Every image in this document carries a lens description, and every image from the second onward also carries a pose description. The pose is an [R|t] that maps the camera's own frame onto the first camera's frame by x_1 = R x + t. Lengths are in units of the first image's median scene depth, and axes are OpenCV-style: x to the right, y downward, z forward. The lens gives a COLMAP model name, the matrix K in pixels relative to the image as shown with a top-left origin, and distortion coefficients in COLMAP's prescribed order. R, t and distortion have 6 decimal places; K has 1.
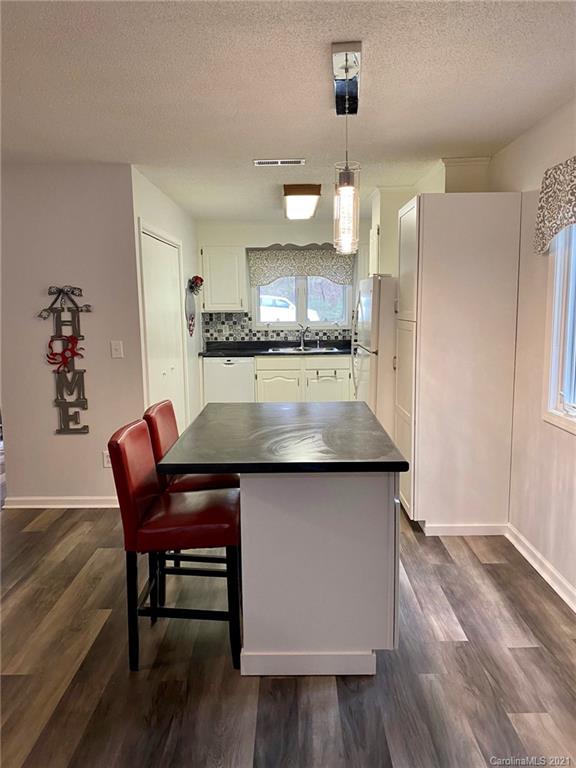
lens RADIAL K [[578.4, 0, 287.8], [0, 578.4, 384.6], [0, 0, 1]] dist [-0.004165, -0.001050]
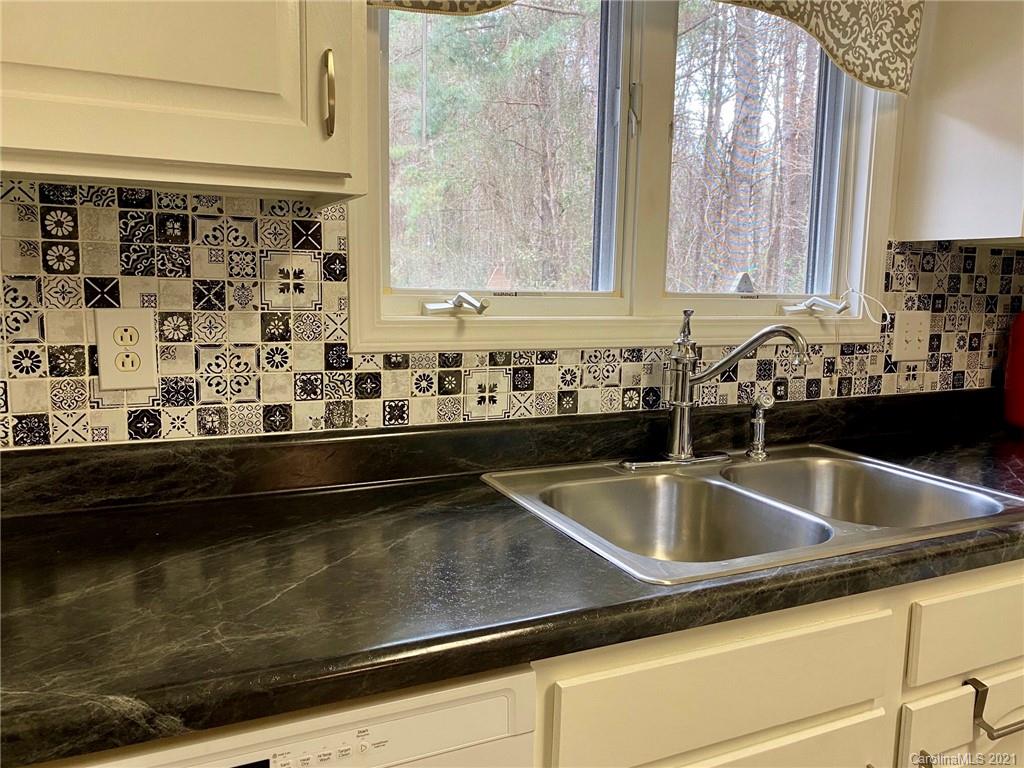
lens RADIAL K [[771.2, 0, 513.1], [0, 771.2, 382.9], [0, 0, 1]] dist [-0.004165, -0.001050]
pose [[0.903694, -0.026591, 0.427351, -0.103609], [0.028244, 0.999598, 0.002472, -0.086156], [-0.427245, 0.009836, 0.904082, 0.822804]]
